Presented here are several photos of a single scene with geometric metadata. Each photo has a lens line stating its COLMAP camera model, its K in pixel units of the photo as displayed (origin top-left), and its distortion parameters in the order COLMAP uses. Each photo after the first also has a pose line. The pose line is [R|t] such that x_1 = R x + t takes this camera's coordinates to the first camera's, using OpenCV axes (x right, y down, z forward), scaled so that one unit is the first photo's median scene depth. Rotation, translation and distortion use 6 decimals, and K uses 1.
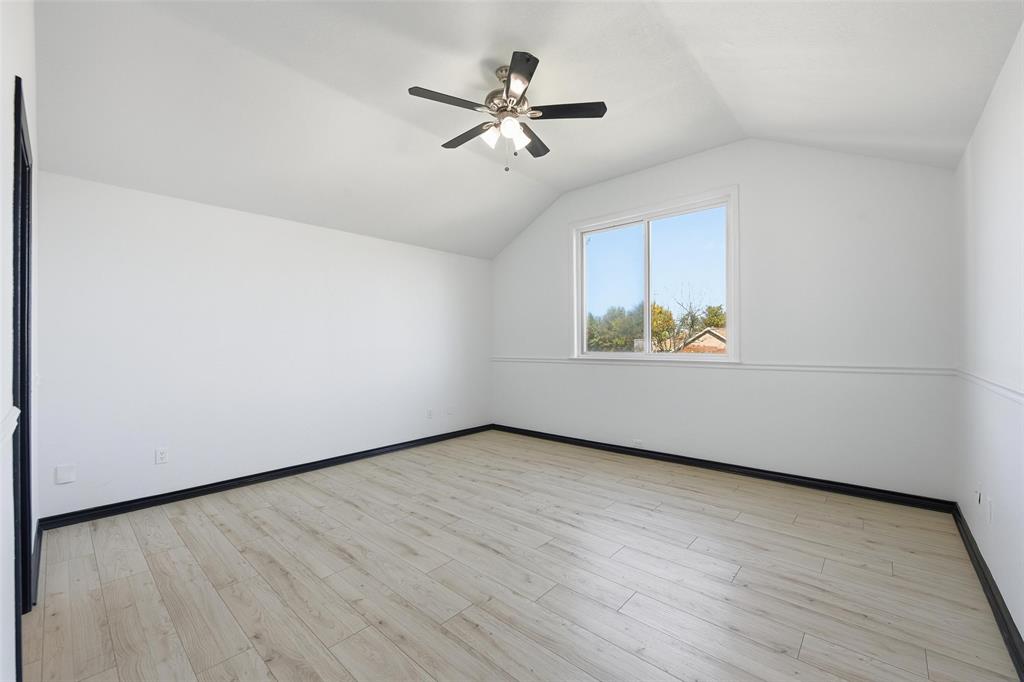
lens RADIAL K [[410.1, 0, 512.4], [0, 410.1, 341.3], [0, 0, 1]] dist [-0.010535, -0.000640]
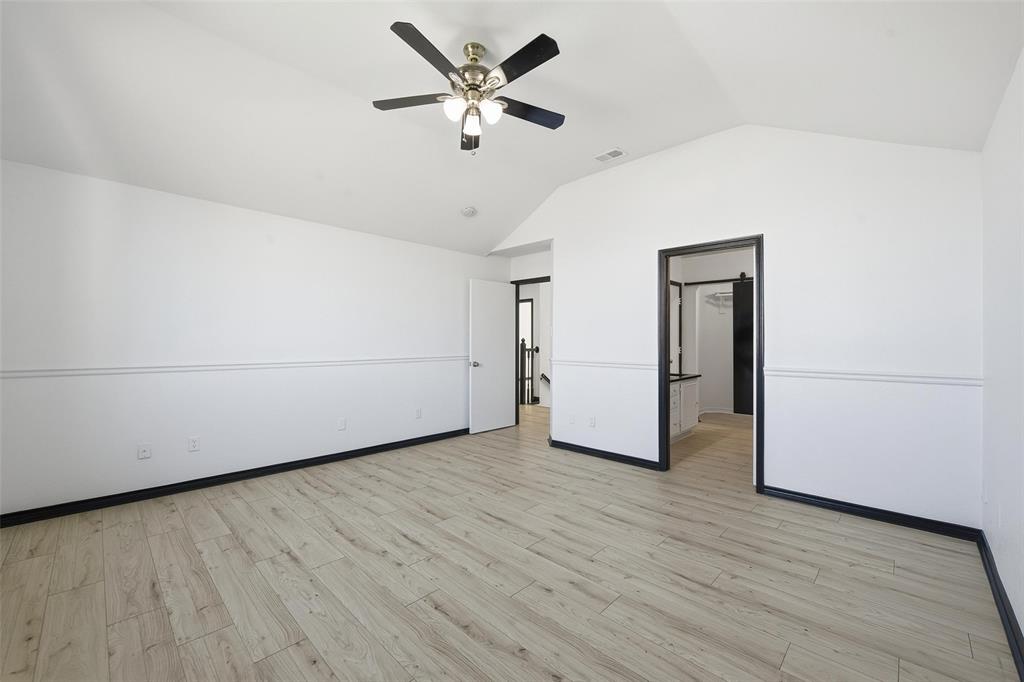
lens RADIAL K [[410.1, 0, 511.6], [0, 410.1, 342.7], [0, 0, 1]] dist [-0.010535, -0.000640]
pose [[-0.999030, 0.004765, 0.043766, -0.138186], [0.004567, 0.999979, -0.004631, 0.011511], [-0.043787, -0.004426, -0.999031, 1.902372]]
